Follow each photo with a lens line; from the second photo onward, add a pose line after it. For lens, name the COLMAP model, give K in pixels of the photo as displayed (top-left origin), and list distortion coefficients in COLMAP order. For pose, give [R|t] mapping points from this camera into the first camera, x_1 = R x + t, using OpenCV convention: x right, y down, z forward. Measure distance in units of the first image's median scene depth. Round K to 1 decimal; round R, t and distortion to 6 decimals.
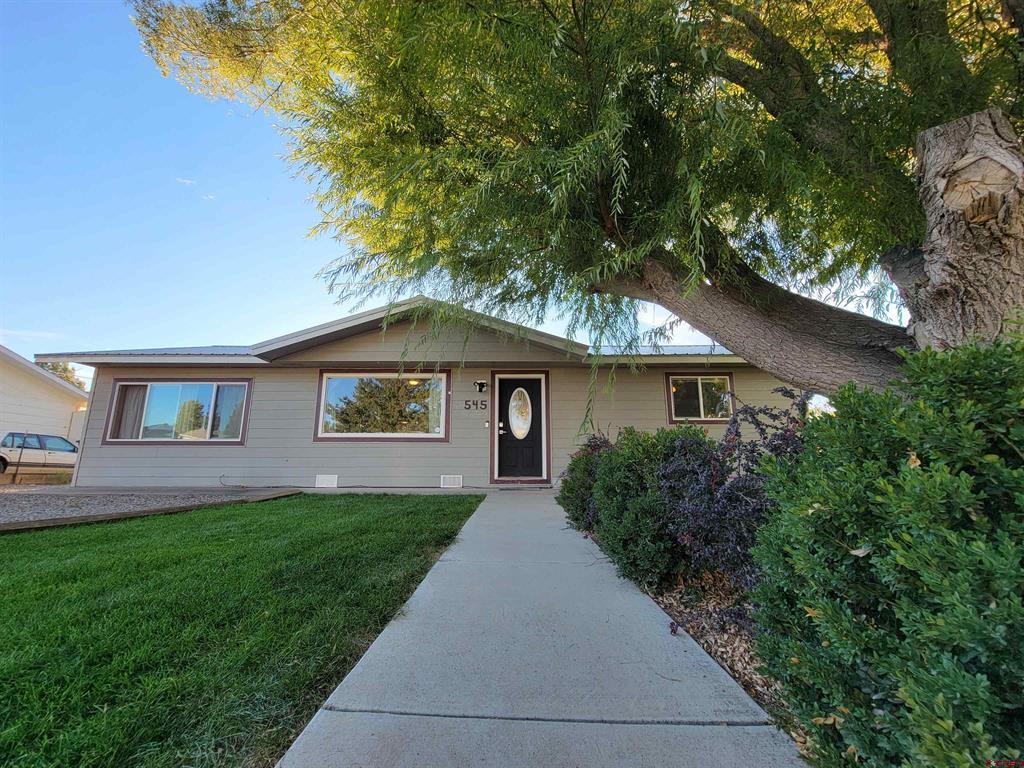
lens RADIAL K [[413.0, 0, 513.5], [0, 413.0, 381.9], [0, 0, 1]] dist [-0.003034, -0.000420]
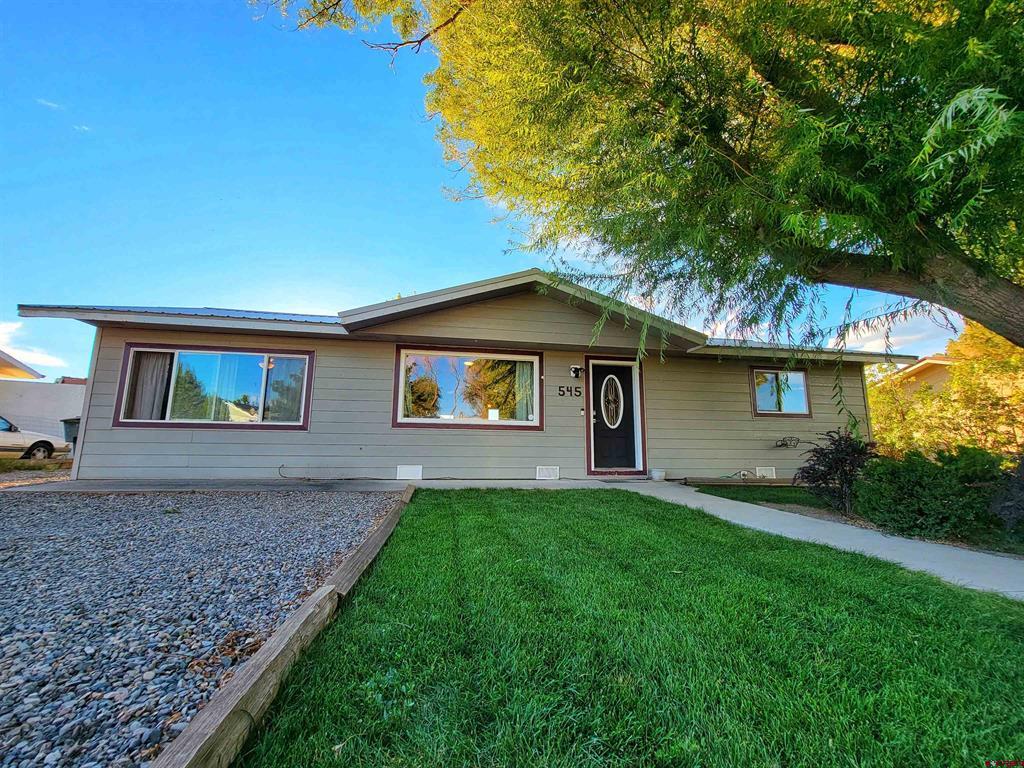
lens RADIAL K [[413.0, 0, 513.5], [0, 413.0, 381.9], [0, 0, 1]] dist [-0.003034, -0.000420]
pose [[0.985035, 0.037374, 0.168251, -0.433557], [-0.046120, 0.997764, 0.048377, -0.006125], [-0.166067, -0.055413, 0.984556, 0.115074]]
